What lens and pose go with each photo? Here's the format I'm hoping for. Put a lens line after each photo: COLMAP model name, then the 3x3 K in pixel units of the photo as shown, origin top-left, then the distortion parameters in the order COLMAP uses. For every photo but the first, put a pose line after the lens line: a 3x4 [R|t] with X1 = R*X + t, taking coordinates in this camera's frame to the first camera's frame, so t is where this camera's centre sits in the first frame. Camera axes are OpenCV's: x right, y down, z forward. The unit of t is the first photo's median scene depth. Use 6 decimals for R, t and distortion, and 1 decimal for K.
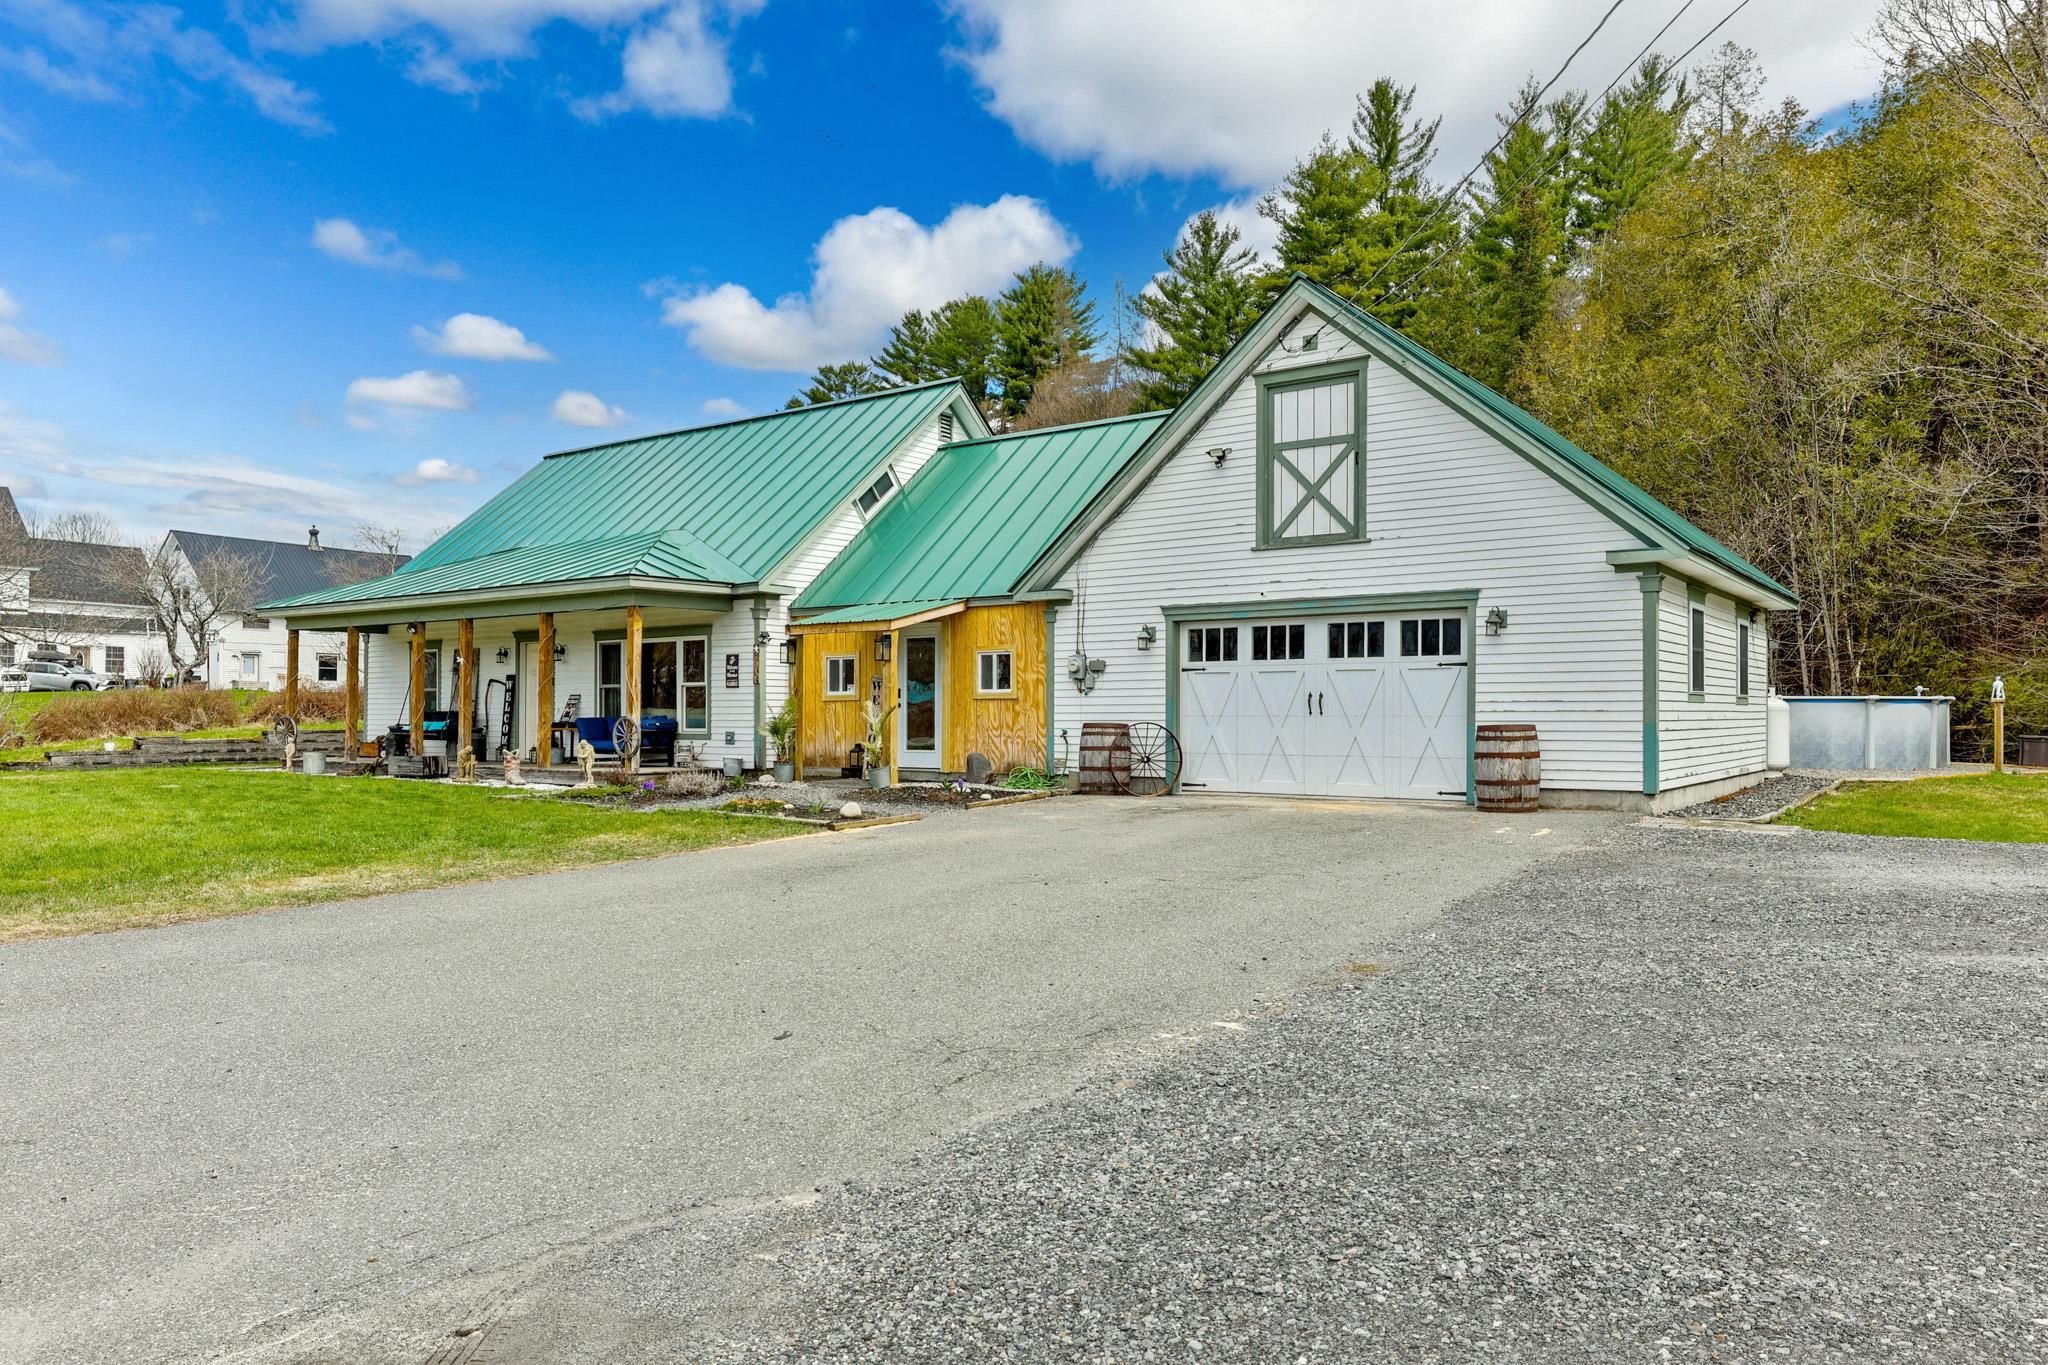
lens RADIAL K [[1451.9, 0, 915.7], [0, 1451.9, 705.8], [0, 0, 1]] dist [-0.001702, 0.001495]
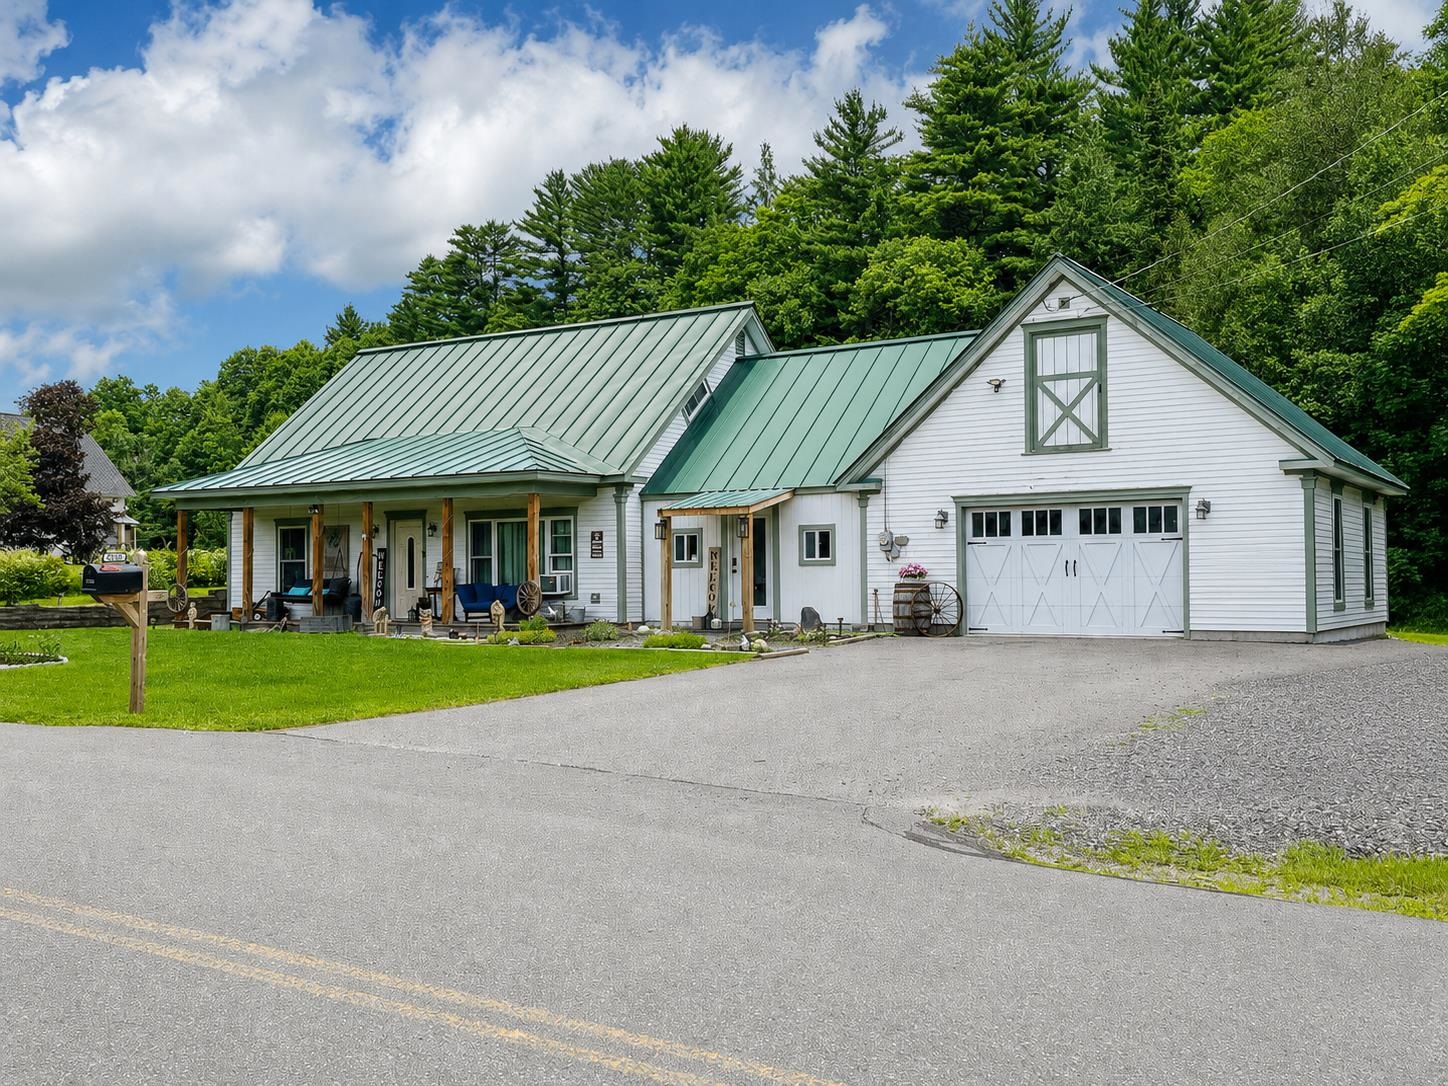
lens RADIAL K [[1416.8, 0, 724.0], [0, 1416.8, 543.0], [0, 0, 1]] dist [0.017078, -0.001036]
pose [[0.994891, -0.004736, 0.100848, -0.177636], [0.006646, 0.999805, -0.018610, -0.002423], [-0.100740, 0.019185, 0.994728, -0.281855]]
